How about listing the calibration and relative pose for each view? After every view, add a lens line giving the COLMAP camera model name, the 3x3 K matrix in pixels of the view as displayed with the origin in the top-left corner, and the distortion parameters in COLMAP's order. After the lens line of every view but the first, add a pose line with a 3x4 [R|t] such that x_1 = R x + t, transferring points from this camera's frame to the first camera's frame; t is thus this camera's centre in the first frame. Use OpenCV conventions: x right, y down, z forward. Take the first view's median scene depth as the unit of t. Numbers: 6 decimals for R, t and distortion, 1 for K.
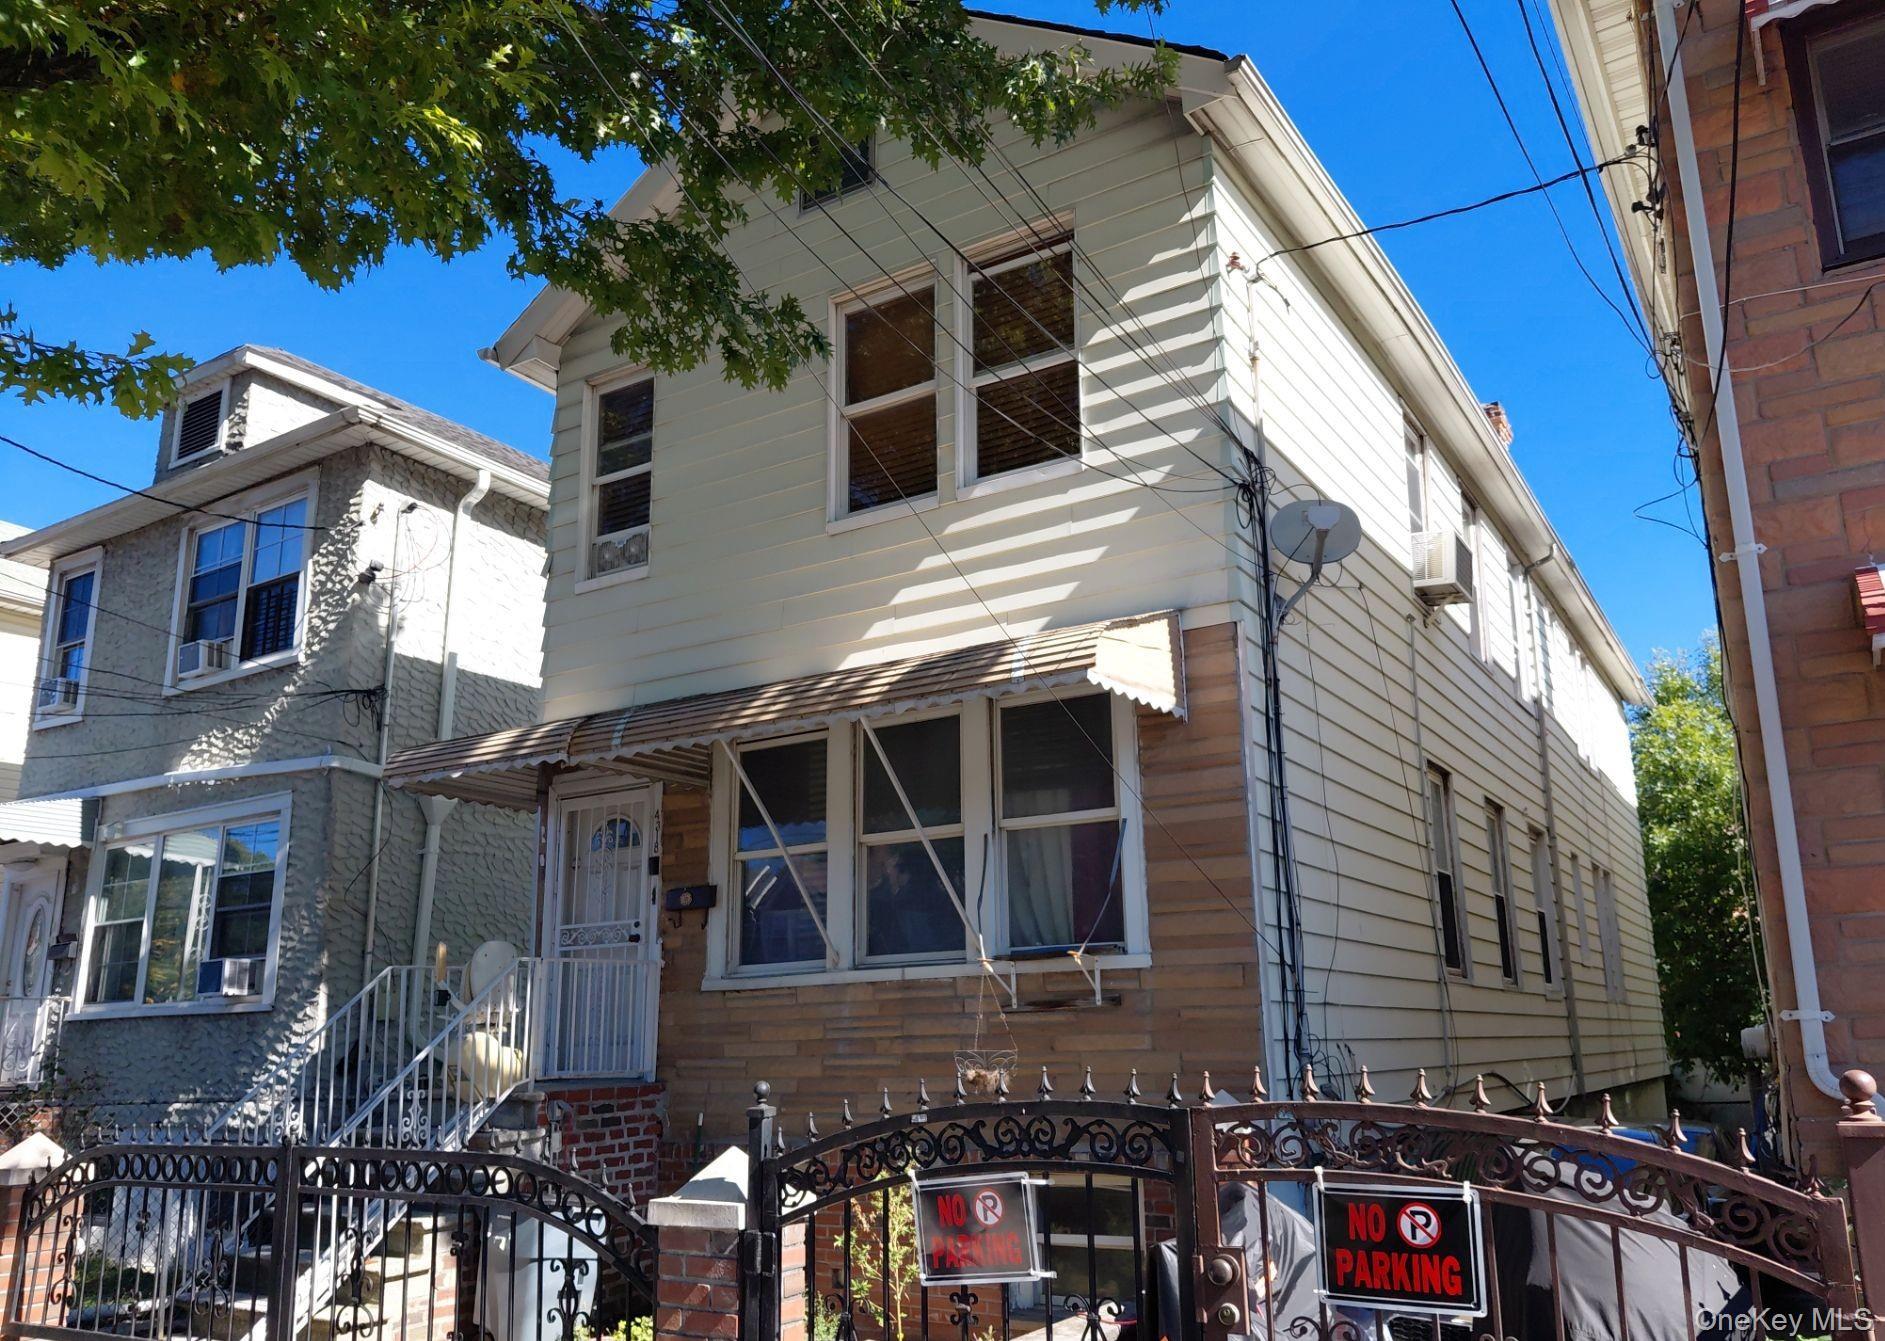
lens RADIAL K [[1423.1, 0, 973.1], [0, 1423.1, 707.2], [0, 0, 1]] dist [0.039217, -0.054736]
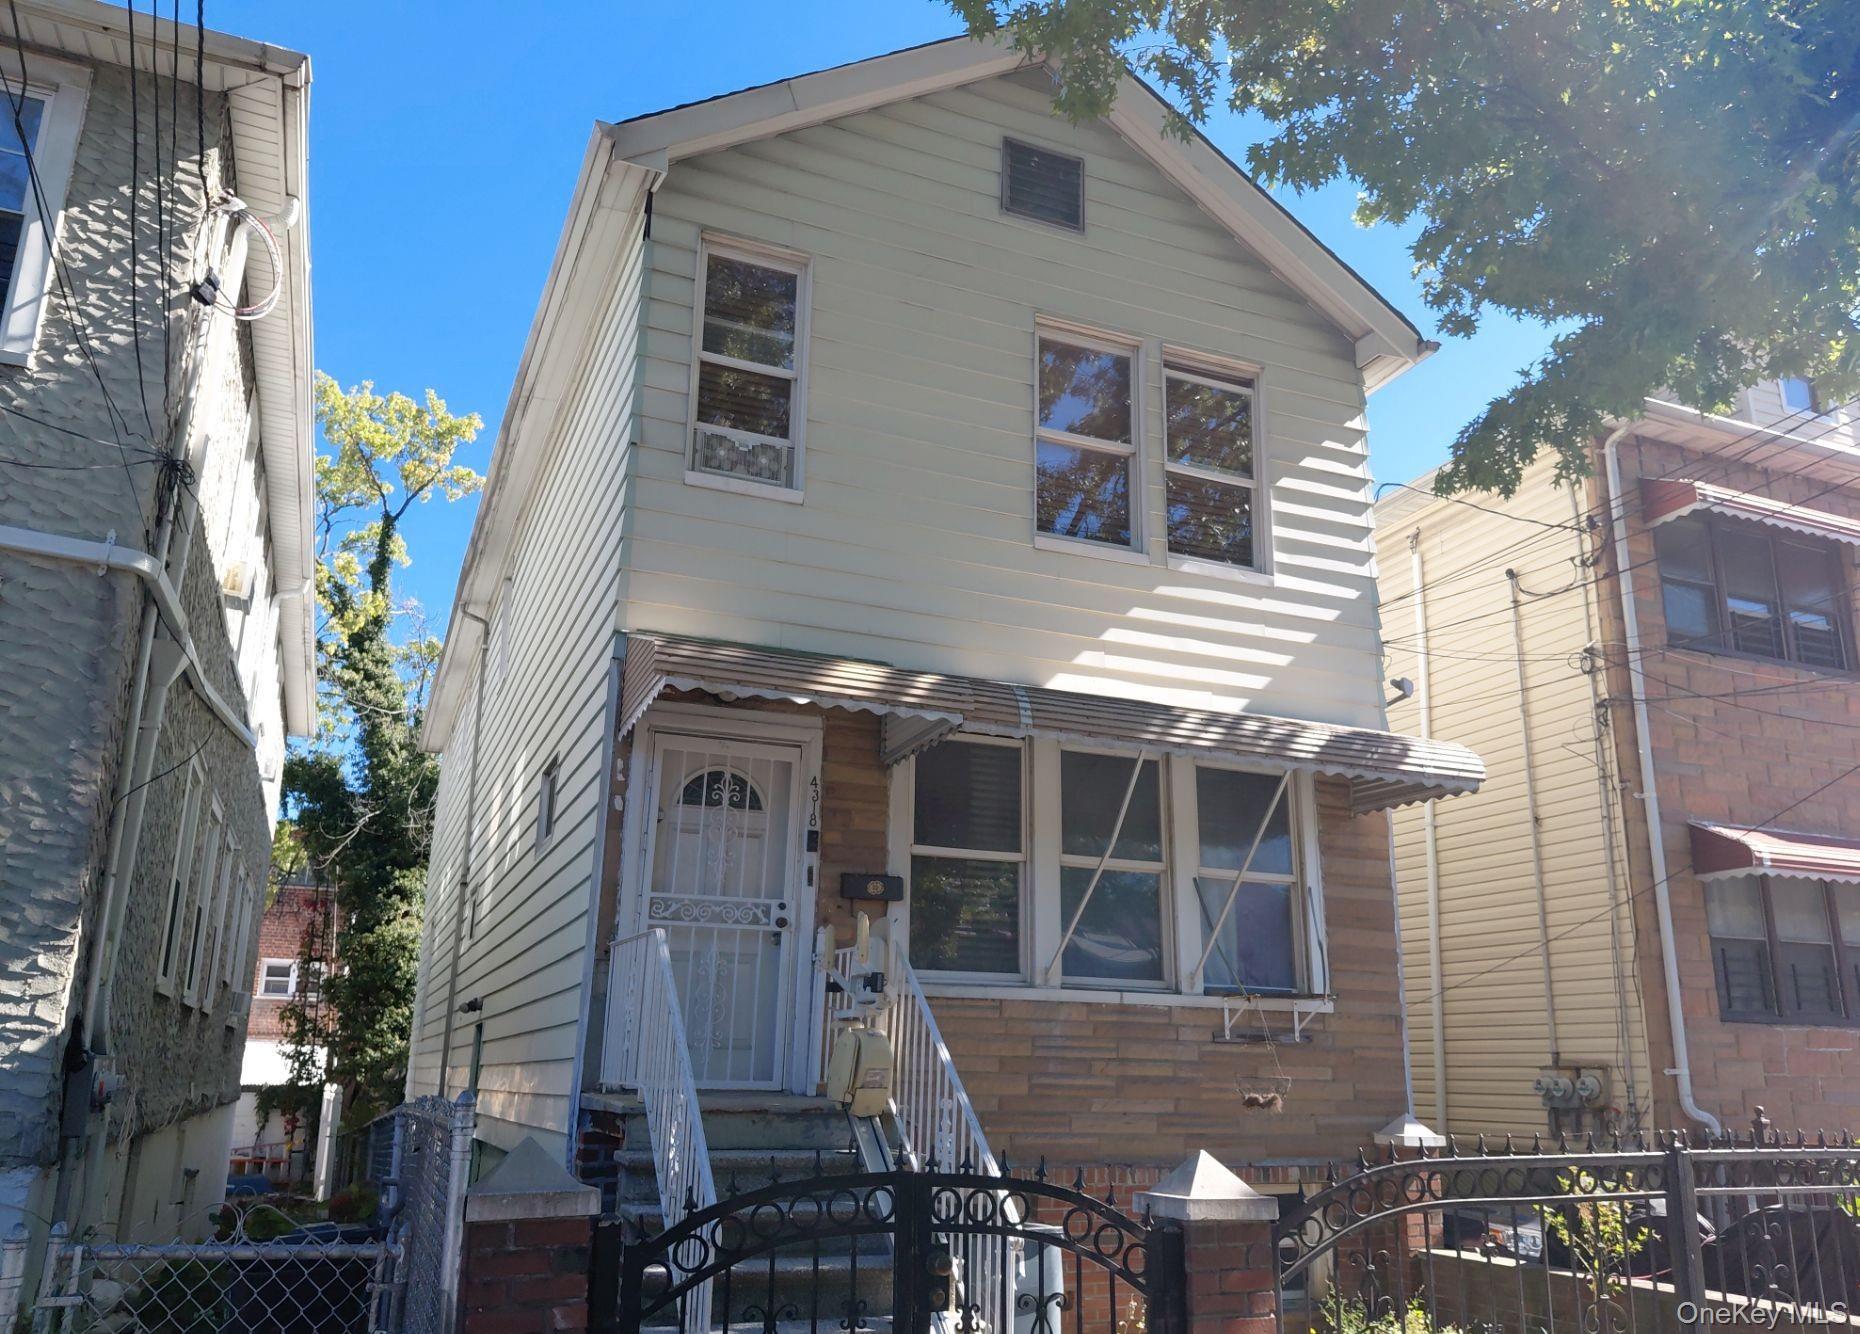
lens RADIAL K [[1404.3, 0, 949.1], [0, 1404.3, 669.4], [0, 0, 1]] dist [0.039217, -0.054736]
pose [[0.583719, 0.253700, 0.771303, -0.931780], [-0.216969, 0.964126, -0.152923, 0.133741], [-0.782430, -0.078085, 0.617823, 0.458230]]
